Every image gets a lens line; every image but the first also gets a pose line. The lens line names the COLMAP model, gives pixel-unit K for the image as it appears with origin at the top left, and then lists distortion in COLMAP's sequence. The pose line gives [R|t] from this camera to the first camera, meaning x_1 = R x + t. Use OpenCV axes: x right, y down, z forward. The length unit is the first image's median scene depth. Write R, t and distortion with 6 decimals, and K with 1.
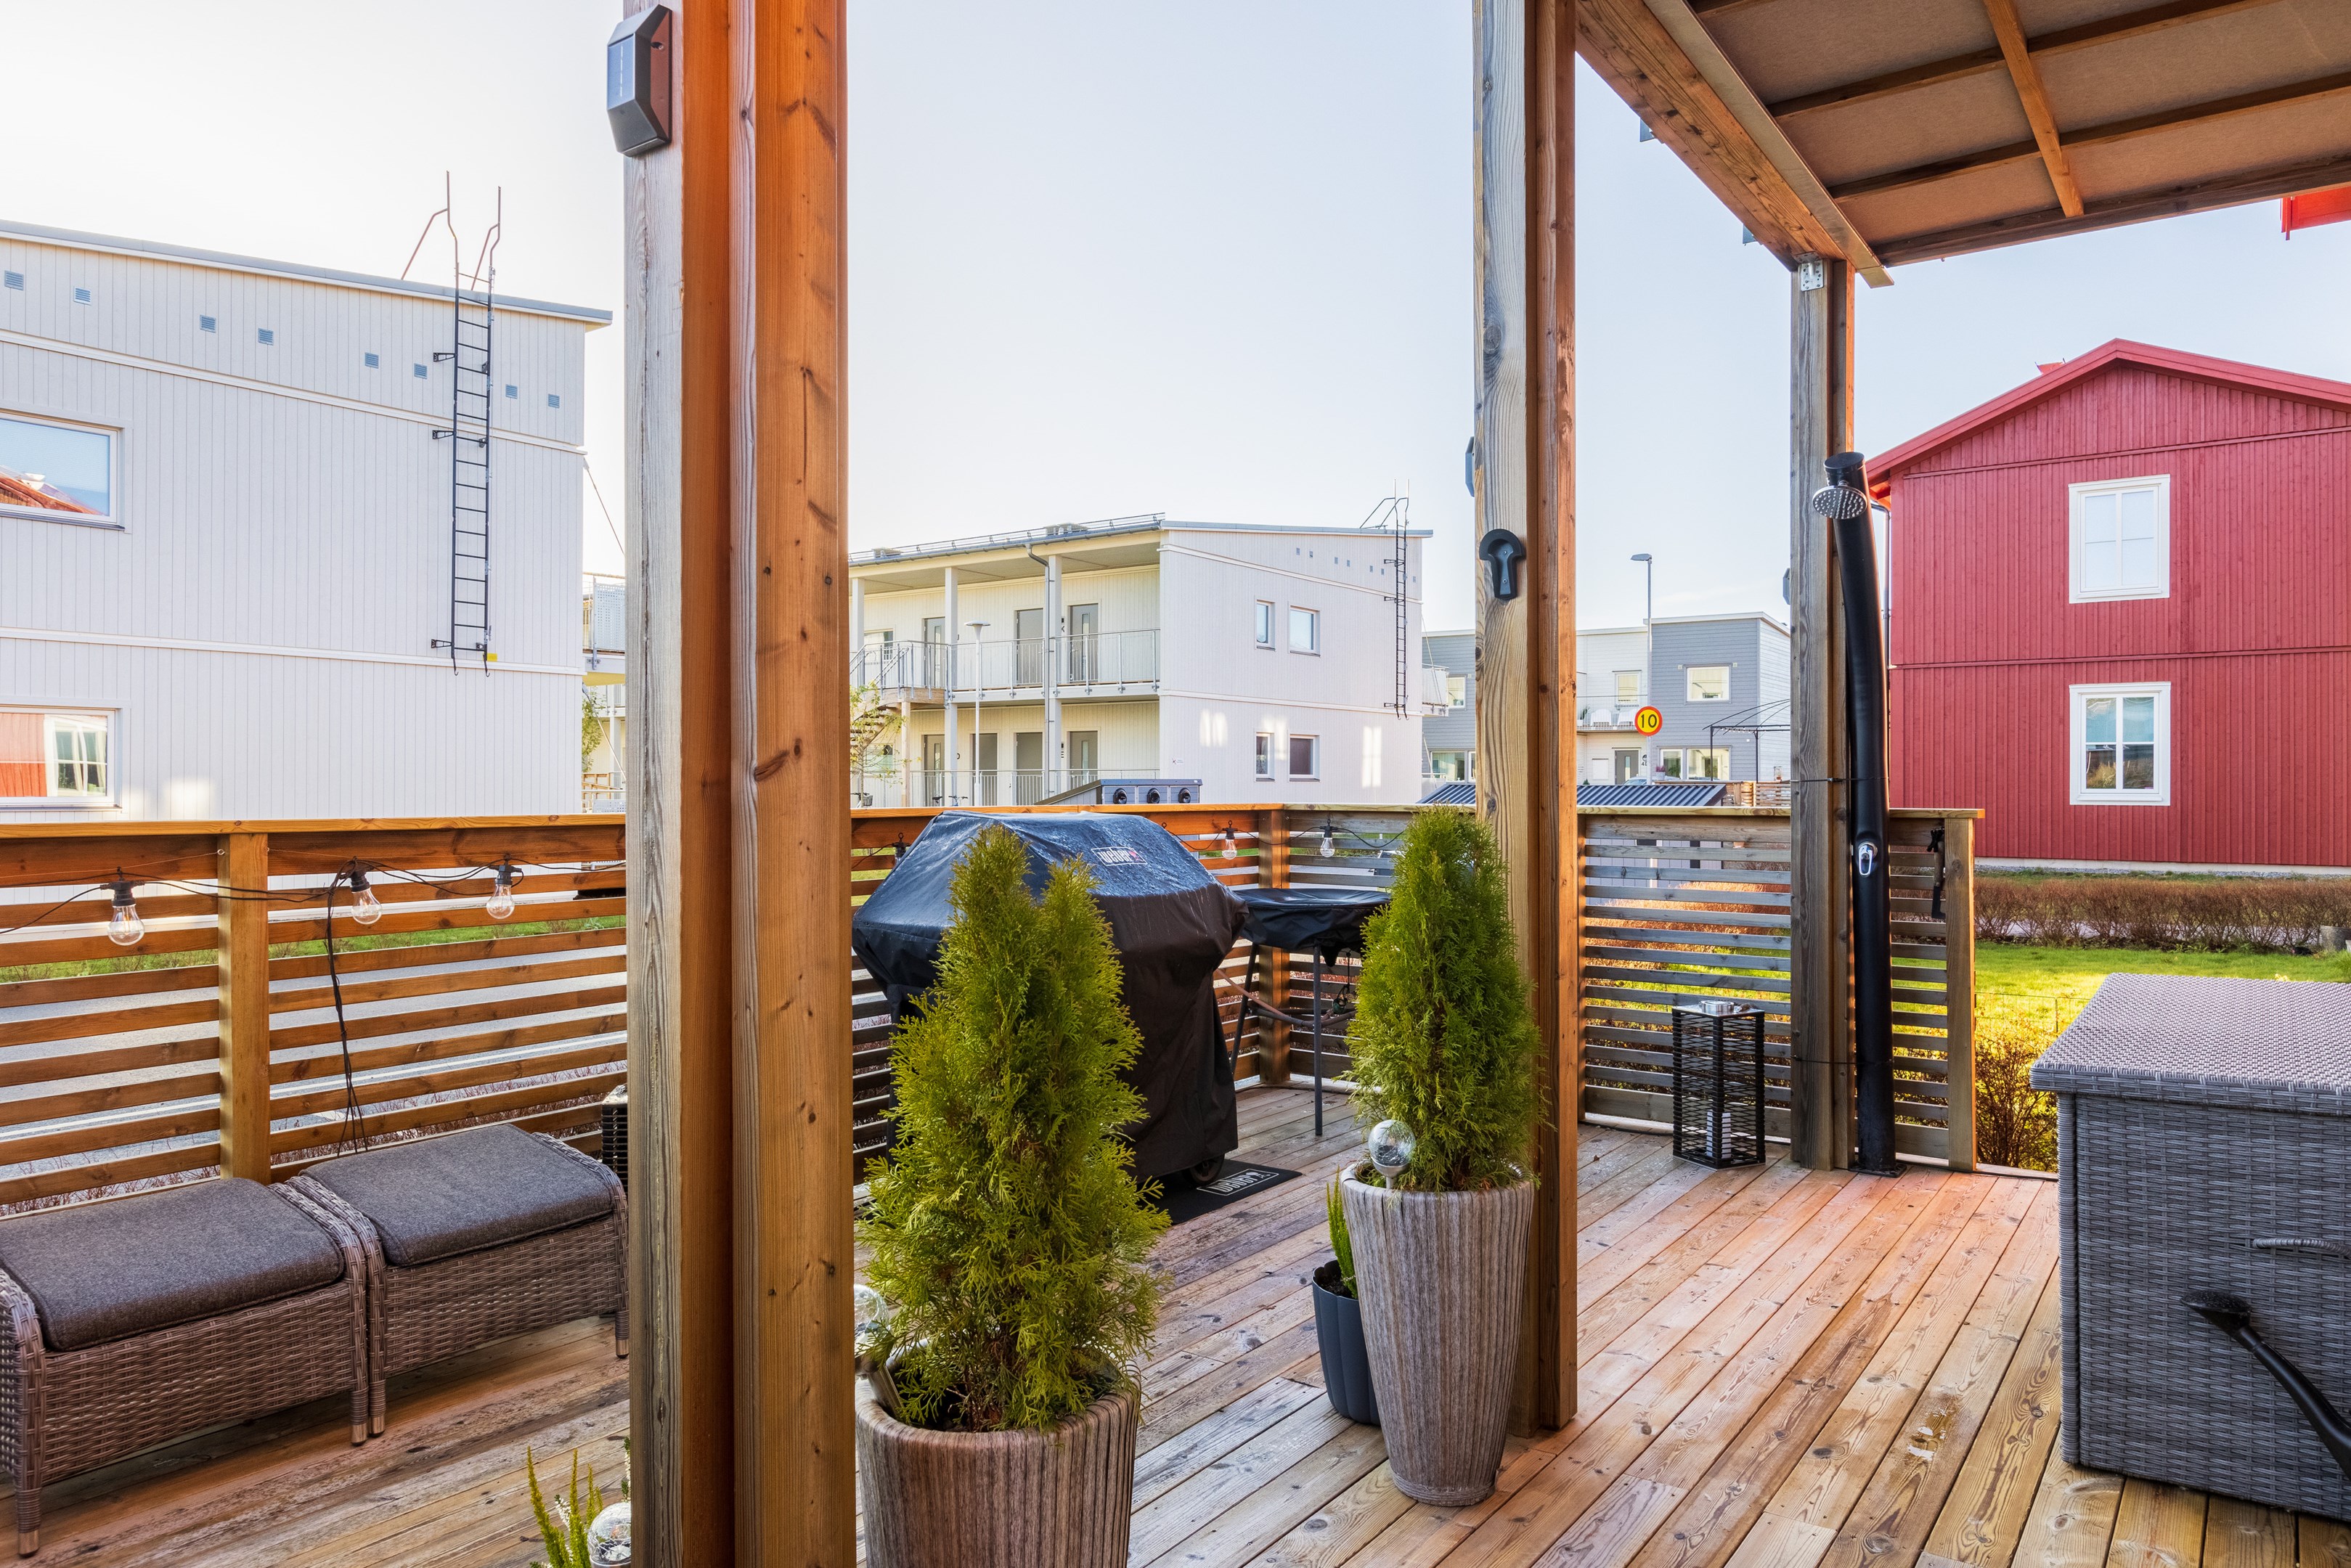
lens RADIAL K [[1511.5, 0, 1180.8], [0, 1511.5, 784.2], [0, 0, 1]] dist [0.005768, -0.002178]
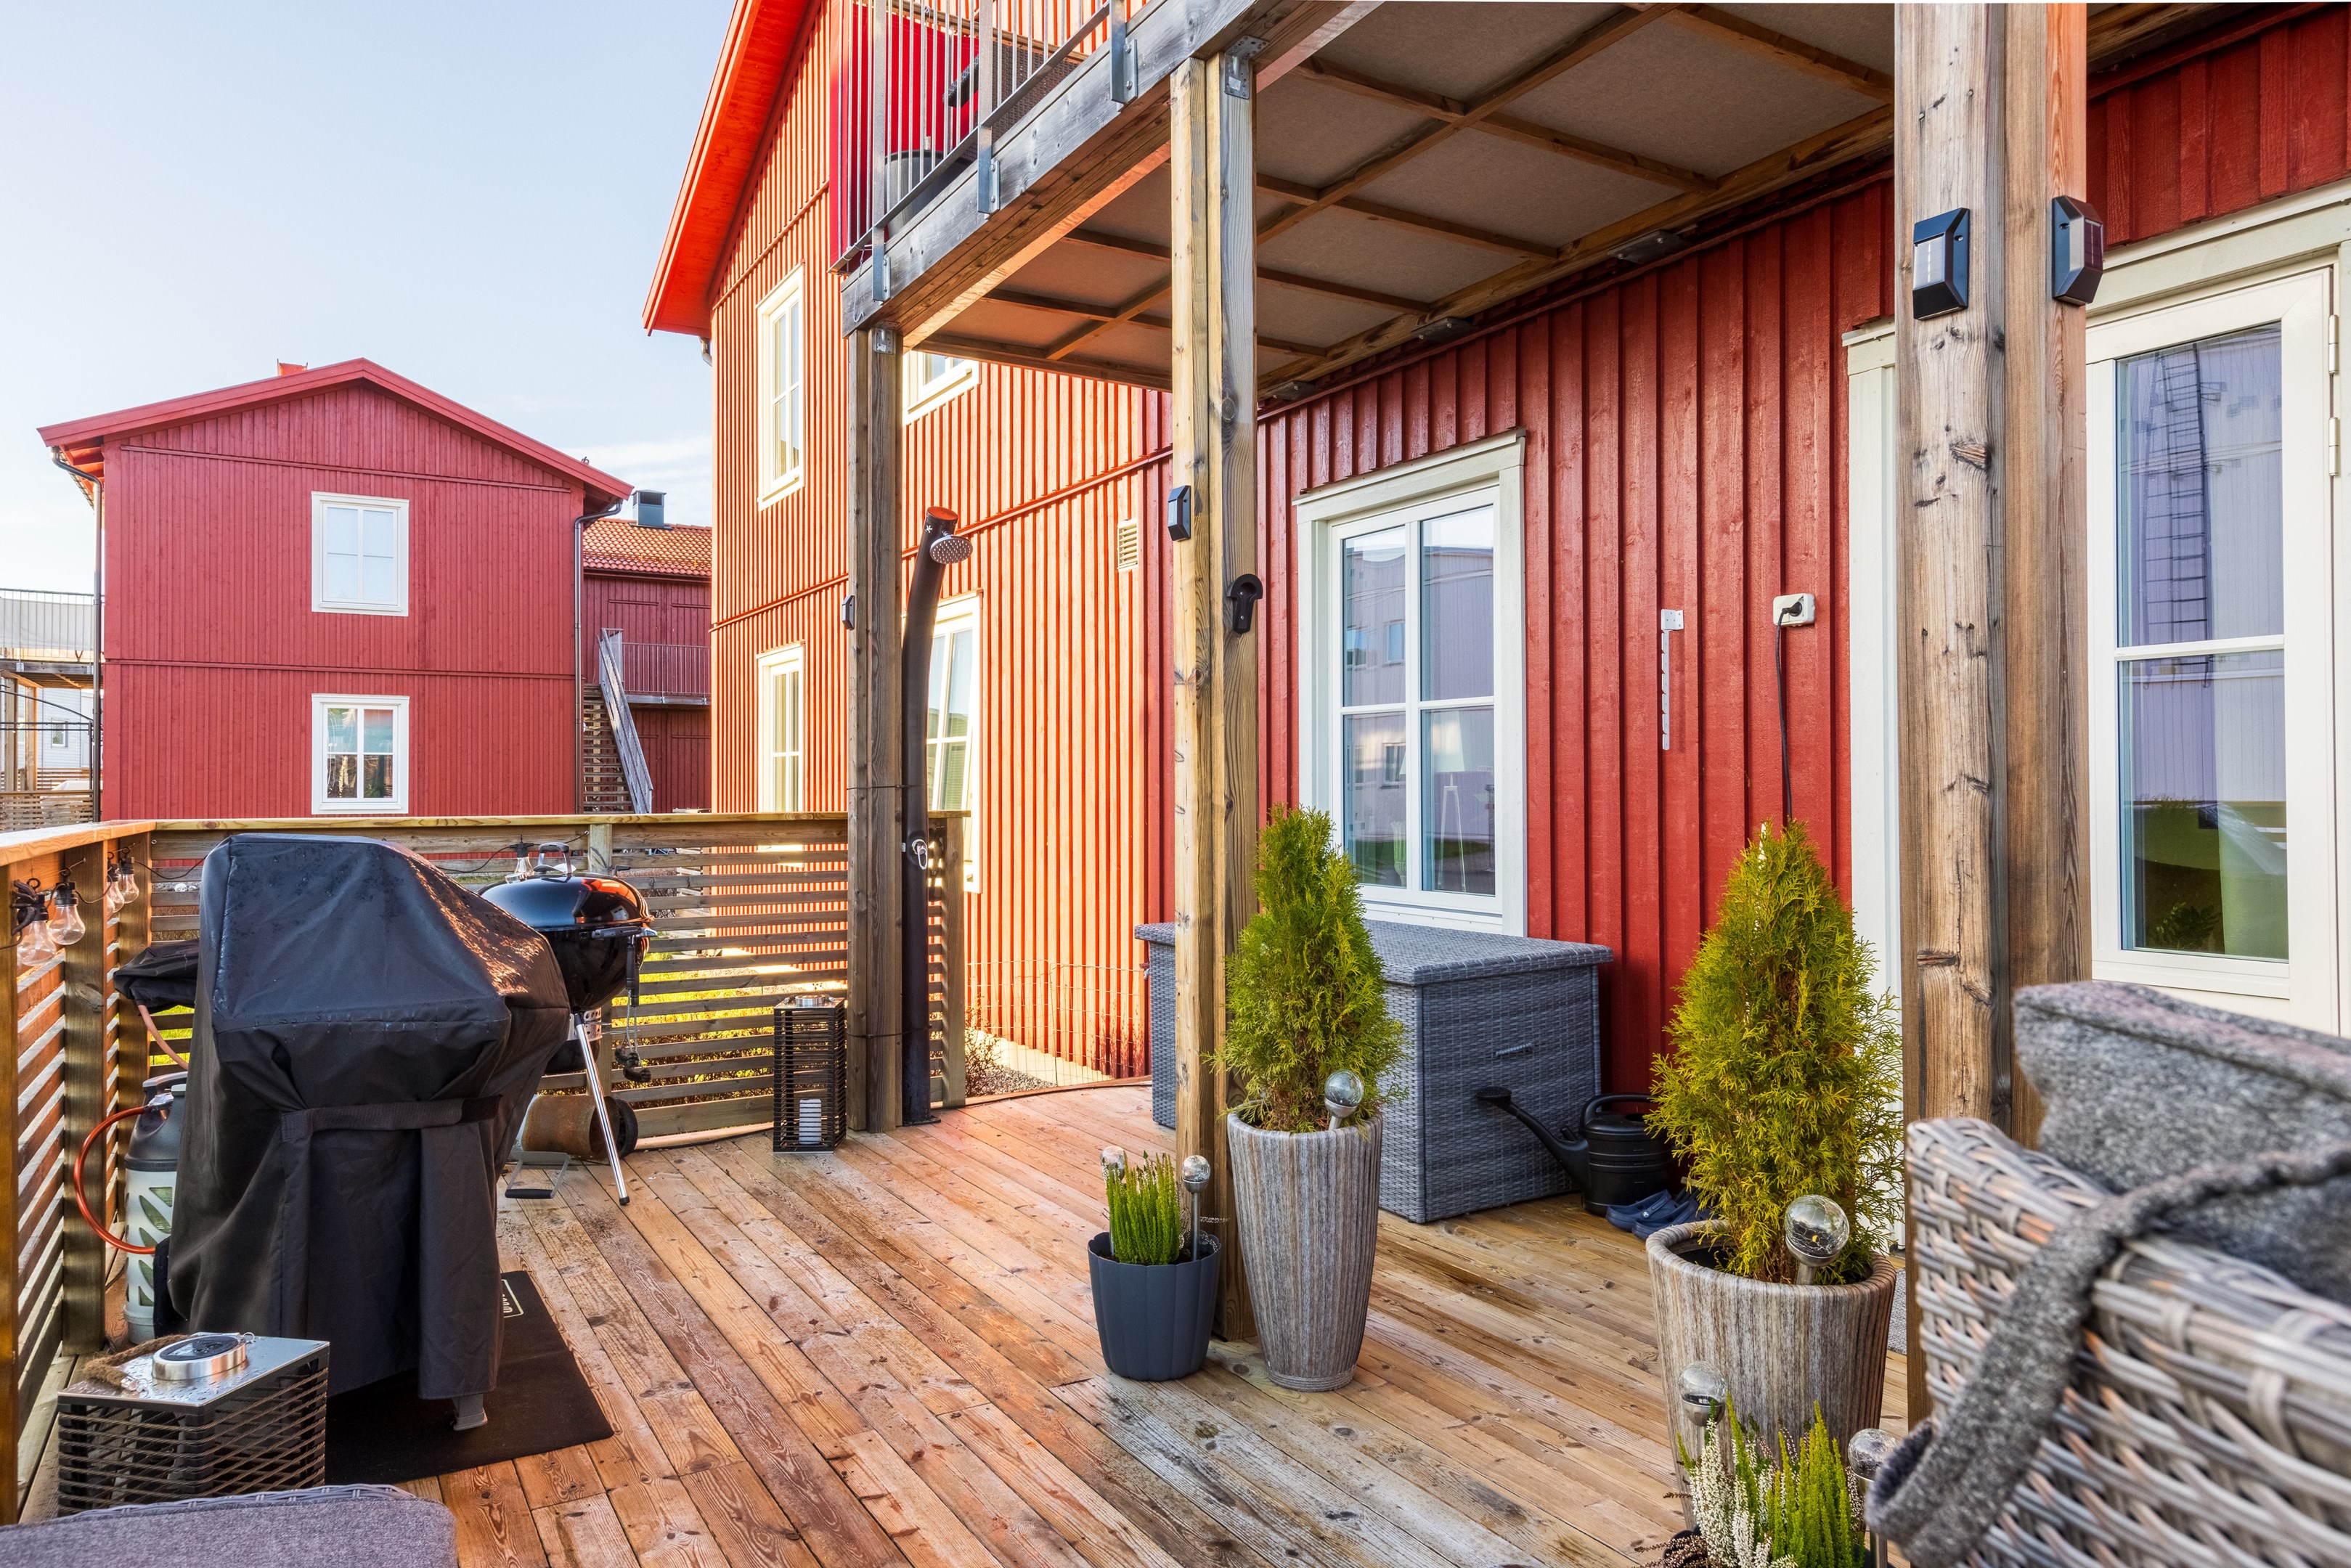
lens RADIAL K [[1511.5, 0, 1240.6], [0, 1511.5, 776.9], [0, 0, 1]] dist [0.005768, -0.002178]
pose [[0.366984, 0.007280, 0.930199, -0.115501], [0.003531, 0.999951, -0.009220, 0.000283], [-0.930221, 0.006668, 0.366940, 0.074013]]
